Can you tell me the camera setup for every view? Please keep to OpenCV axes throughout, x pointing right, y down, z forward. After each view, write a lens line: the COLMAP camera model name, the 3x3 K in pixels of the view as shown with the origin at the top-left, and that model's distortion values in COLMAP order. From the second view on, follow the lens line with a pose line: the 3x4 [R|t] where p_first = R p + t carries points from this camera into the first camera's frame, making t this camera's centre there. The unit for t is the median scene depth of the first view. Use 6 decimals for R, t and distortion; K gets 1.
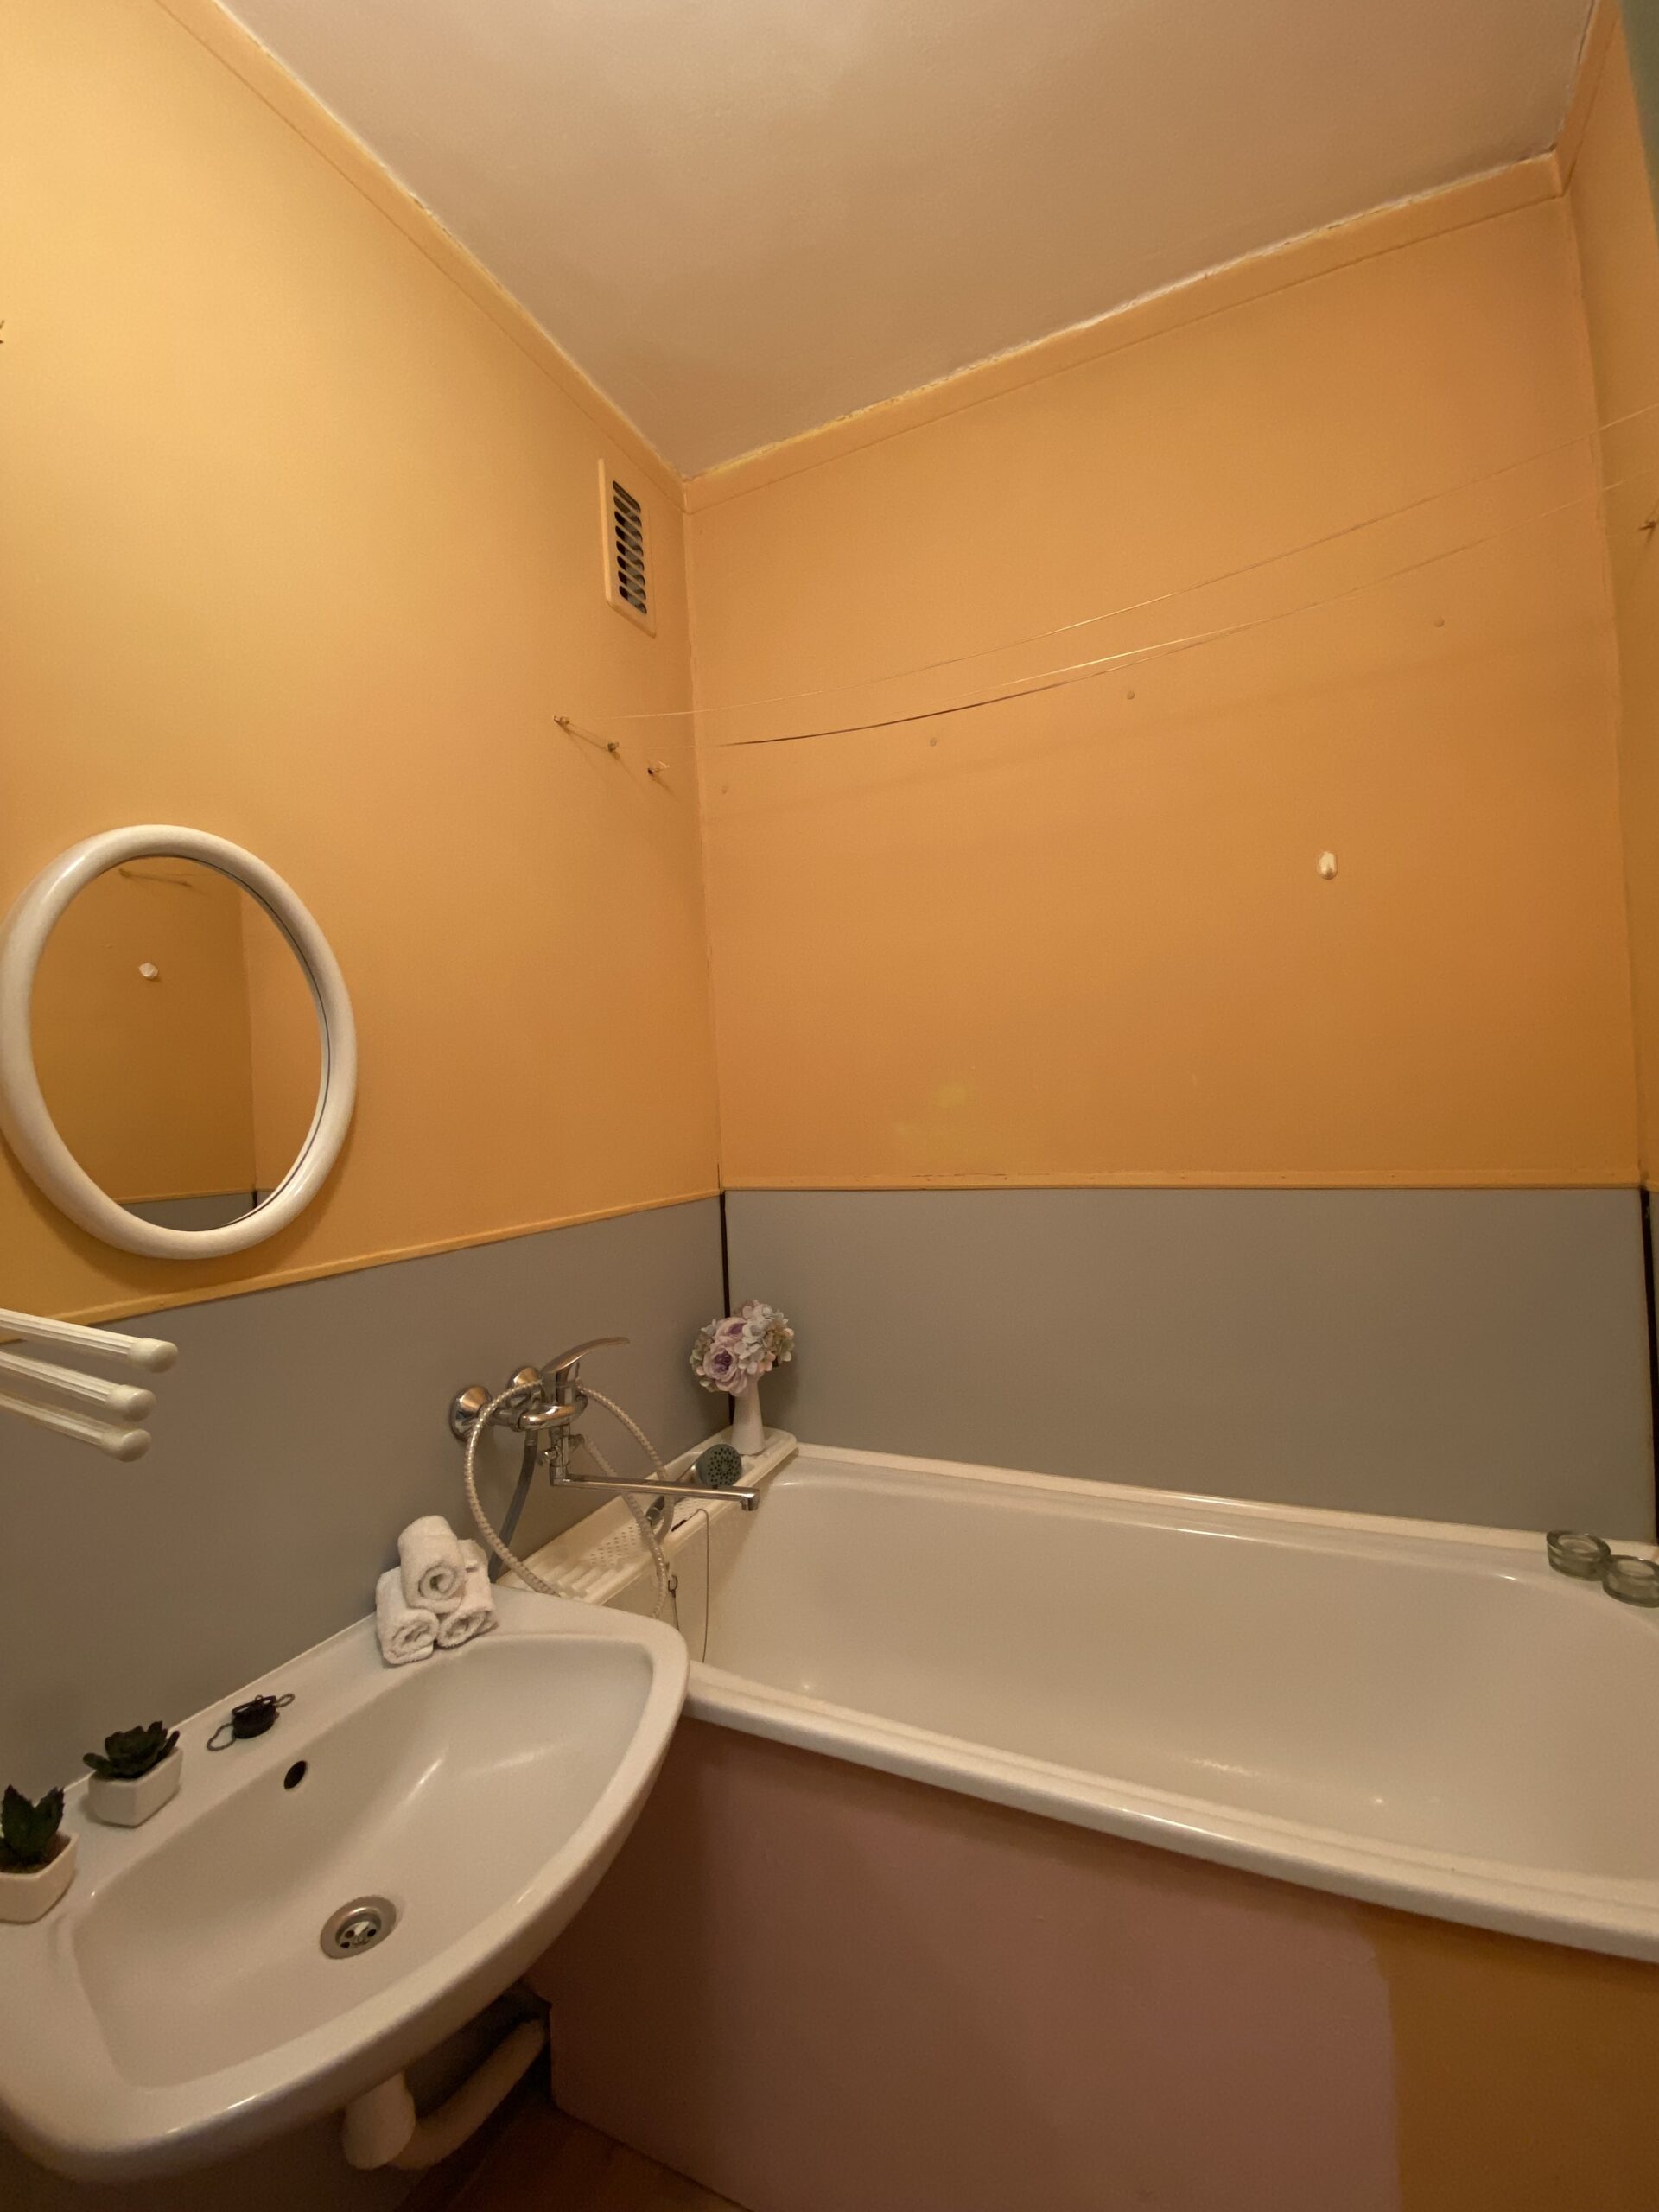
lens RADIAL K [[890.7, 0, 836.7], [0, 890.7, 1099.1], [0, 0, 1]] dist [0.021044, -0.020331]
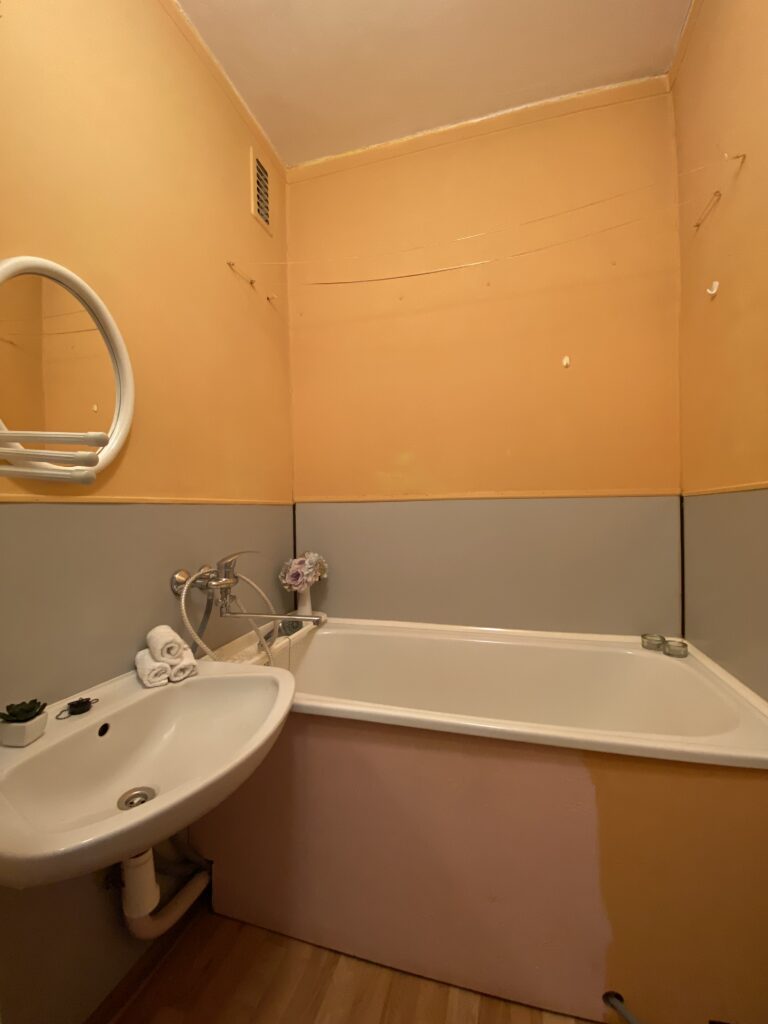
lens RADIAL K [[412.3, 0, 387.3], [0, 412.3, 508.8], [0, 0, 1]] dist [0.021044, -0.020331]
pose [[0.987503, 0.033174, 0.154071, -0.090388], [-0.034224, 0.999406, 0.004165, 0.160070], [-0.153841, -0.009386, 0.988051, -0.023973]]
